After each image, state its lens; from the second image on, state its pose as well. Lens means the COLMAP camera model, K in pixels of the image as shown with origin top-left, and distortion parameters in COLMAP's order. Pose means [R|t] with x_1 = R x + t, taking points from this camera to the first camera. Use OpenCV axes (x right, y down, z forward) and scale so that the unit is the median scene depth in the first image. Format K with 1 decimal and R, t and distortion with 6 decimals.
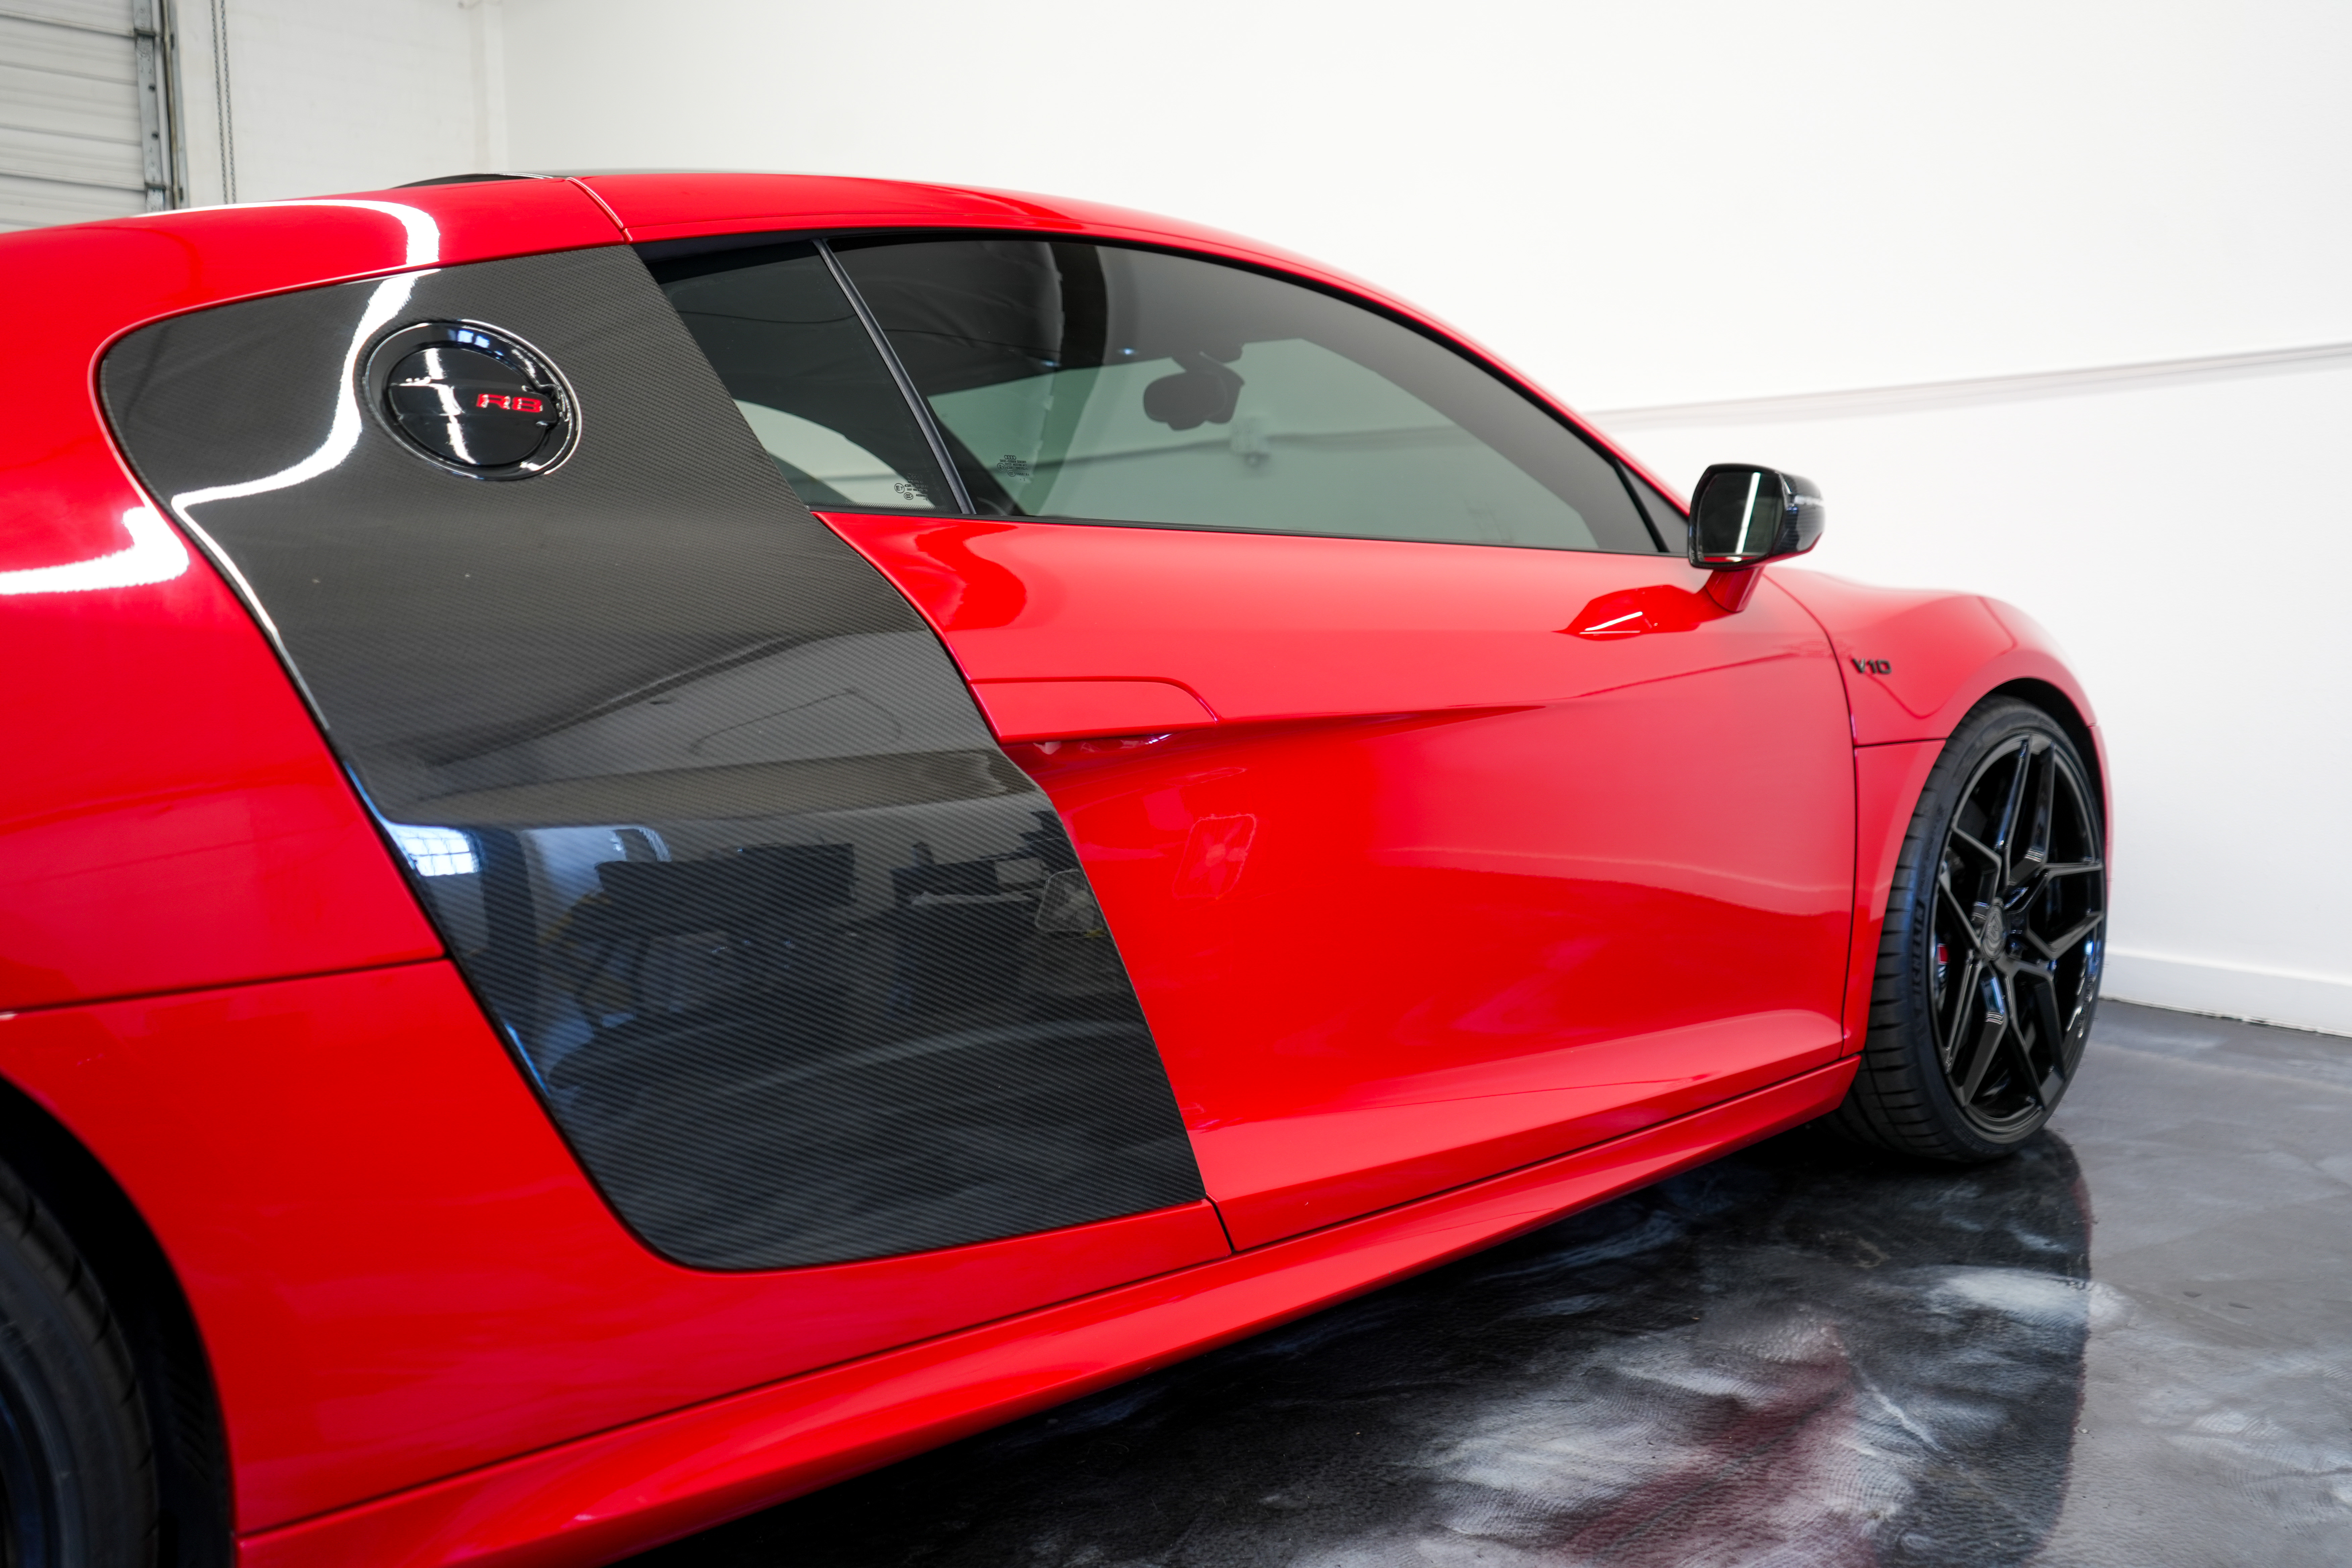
lens RADIAL K [[1925.0, 0, 1175.0], [0, 1925.0, 775.4], [0, 0, 1]] dist [-0.011697, 0.011844]
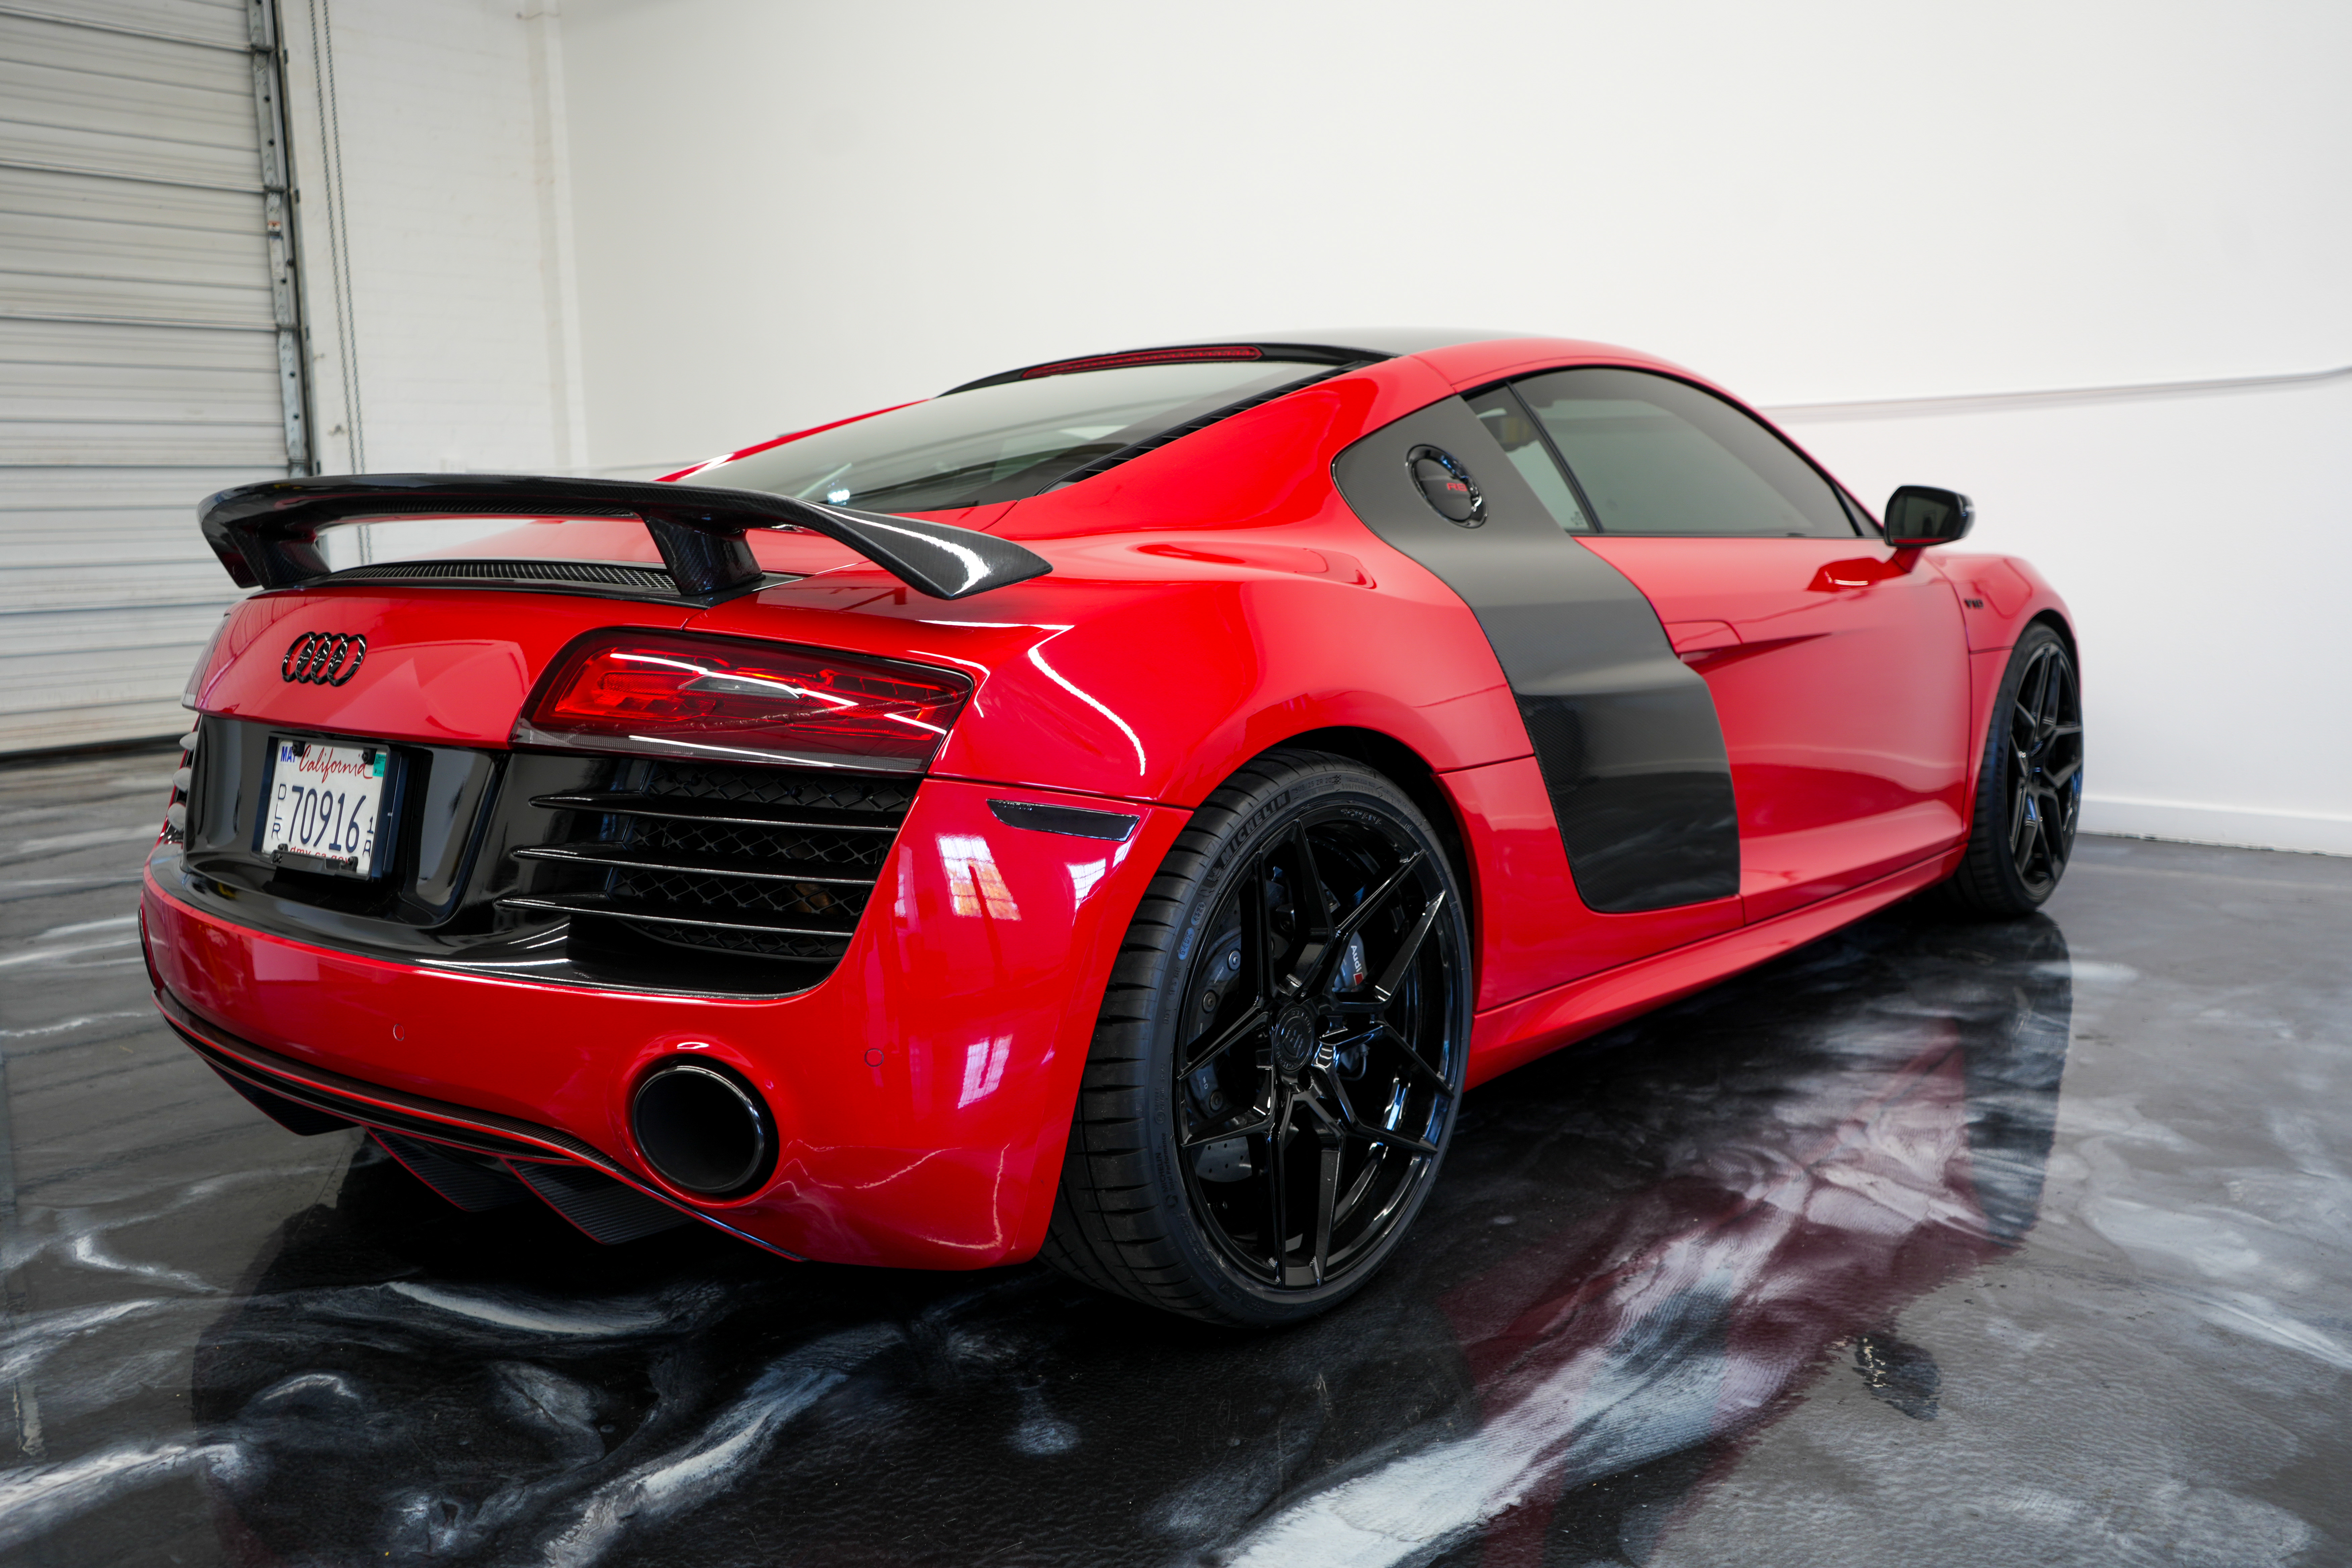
lens RADIAL K [[1925.0, 0, 1177.1], [0, 1925.0, 790.0], [0, 0, 1]] dist [-0.011697, 0.011844]
pose [[0.992949, -0.030573, 0.114531, -0.495411], [0.025917, 0.998785, 0.041925, 0.014982], [-0.115674, -0.038661, 0.992535, -0.540956]]
